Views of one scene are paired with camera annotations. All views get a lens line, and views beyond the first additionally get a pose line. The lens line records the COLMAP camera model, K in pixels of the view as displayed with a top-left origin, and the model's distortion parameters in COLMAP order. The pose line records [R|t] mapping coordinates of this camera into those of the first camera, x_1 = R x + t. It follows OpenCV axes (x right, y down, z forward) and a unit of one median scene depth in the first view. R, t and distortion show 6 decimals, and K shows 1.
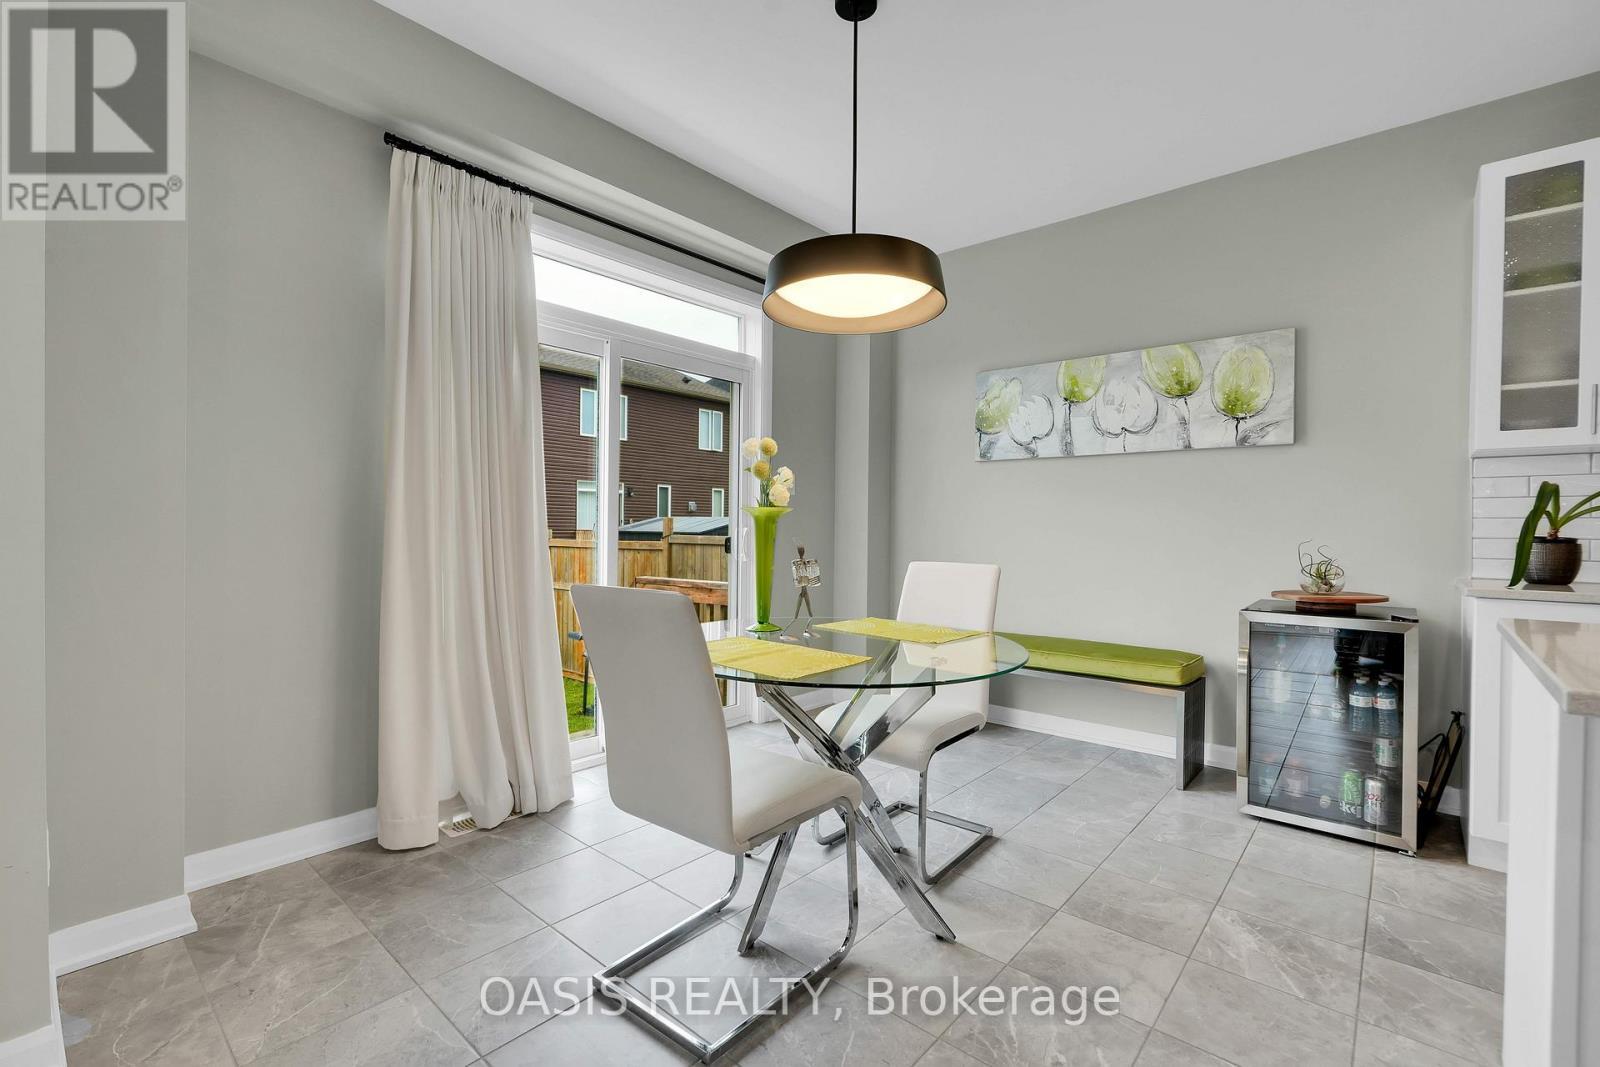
lens RADIAL K [[701.2, 0, 796.7], [0, 701.2, 531.7], [0, 0, 1]] dist [-0.011909, 0.004745]
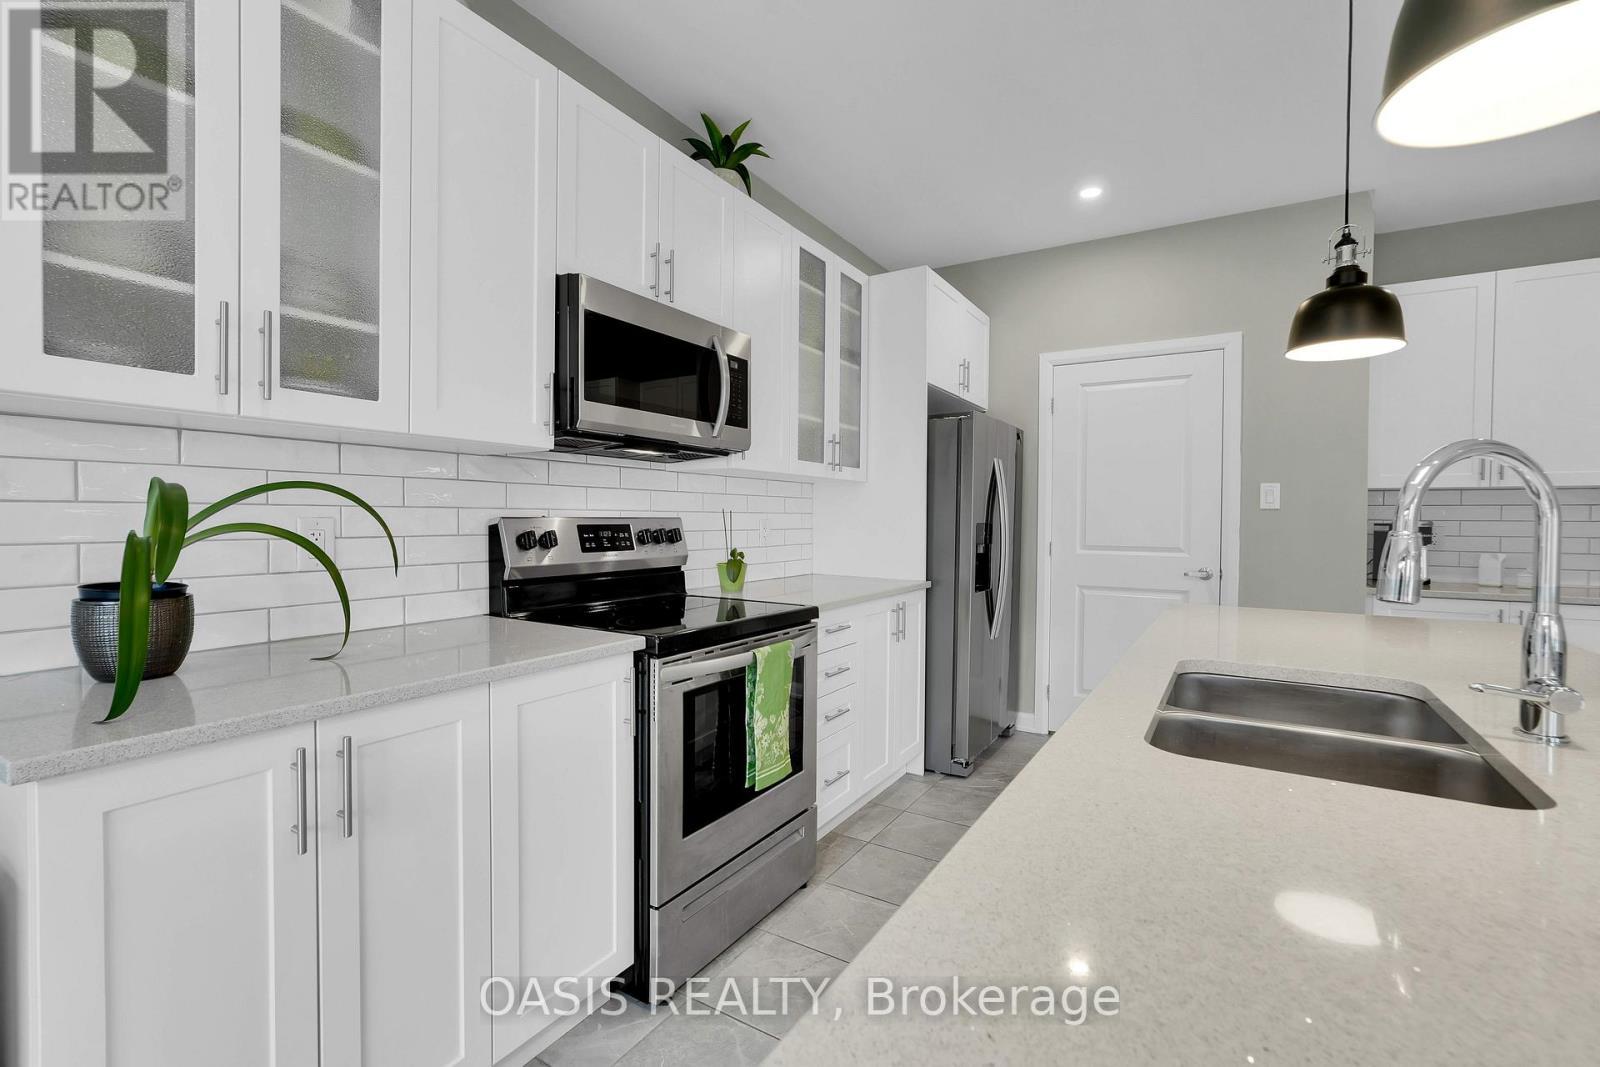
lens RADIAL K [[701.2, 0, 803.9], [0, 701.2, 527.6], [0, 0, 1]] dist [-0.011909, 0.004745]
pose [[-0.173736, -0.019820, 0.984593, 0.506774], [0.000977, 0.999793, 0.020298, -0.045141], [-0.984792, 0.004488, -0.173681, 0.622300]]
